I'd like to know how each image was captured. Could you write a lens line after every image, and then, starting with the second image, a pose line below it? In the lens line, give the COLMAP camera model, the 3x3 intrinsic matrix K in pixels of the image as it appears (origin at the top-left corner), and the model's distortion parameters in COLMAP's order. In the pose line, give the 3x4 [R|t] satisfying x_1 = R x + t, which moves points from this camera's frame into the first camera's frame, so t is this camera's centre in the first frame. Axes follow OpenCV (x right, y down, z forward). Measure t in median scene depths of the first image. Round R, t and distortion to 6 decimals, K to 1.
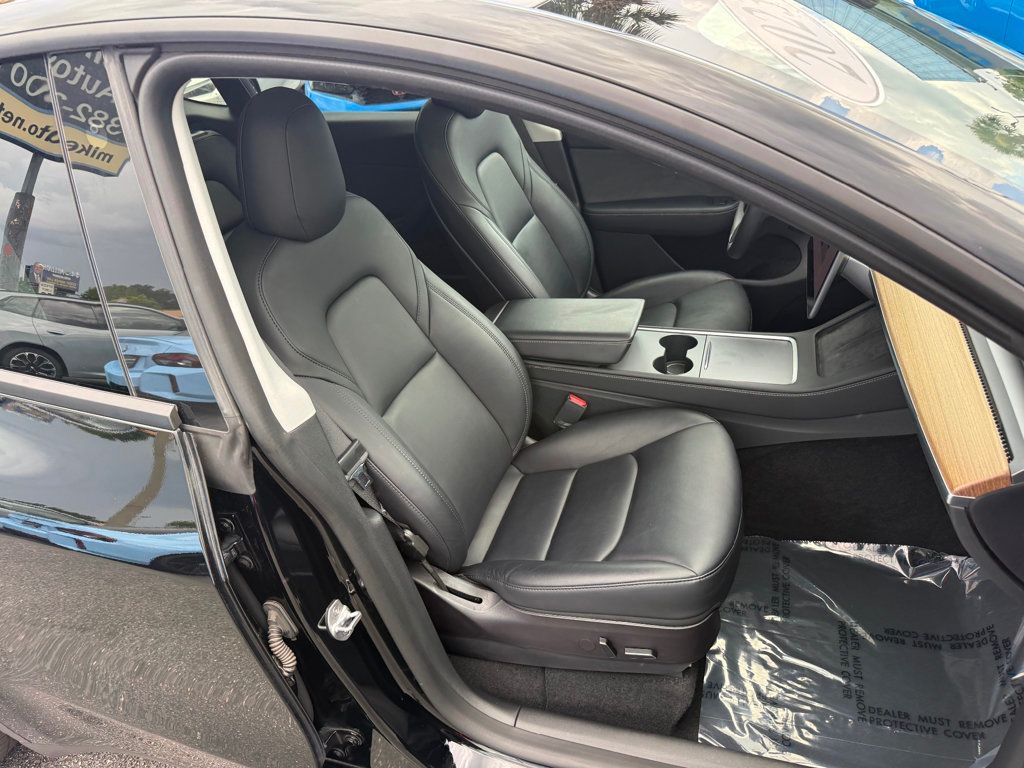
lens RADIAL K [[734.5, 0, 506.2], [0, 734.5, 386.3], [0, 0, 1]] dist [0.041786, -0.067469]
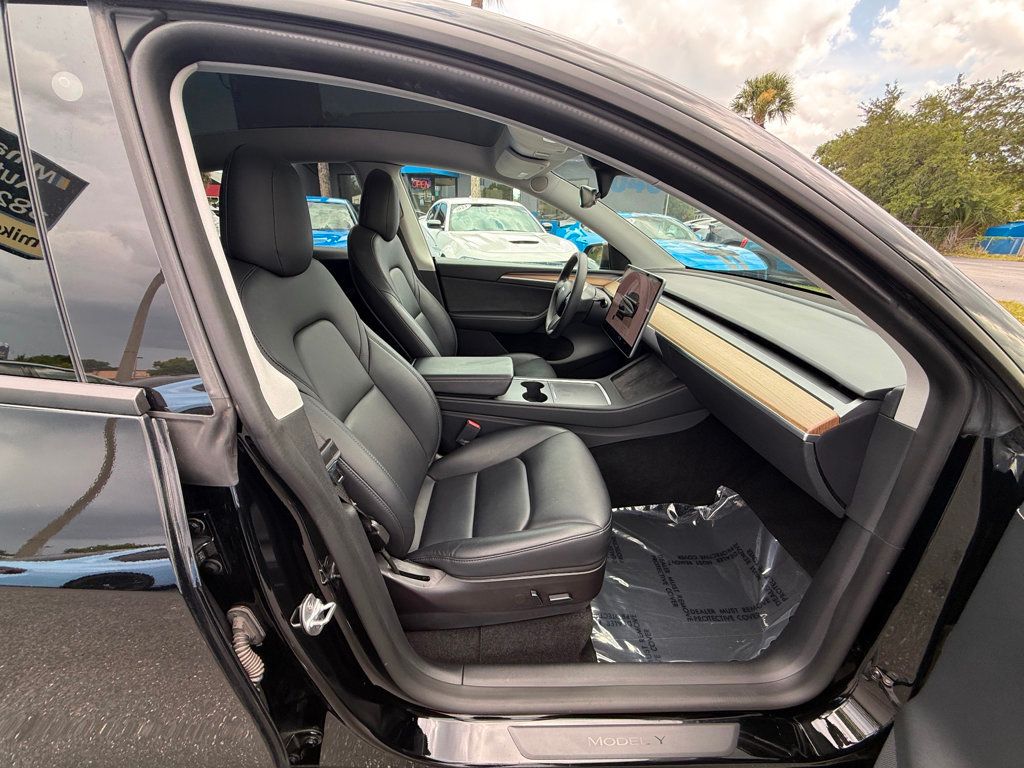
lens RADIAL K [[414.1, 0, 512.0], [0, 414.1, 384.0], [0, 0, 1]] dist [-0.001025, -0.000175]
pose [[0.929425, 0.008609, 0.368910, -0.166246], [0.054193, 0.985703, -0.159536, 0.096438], [-0.365009, 0.168270, 0.915671, 0.284978]]
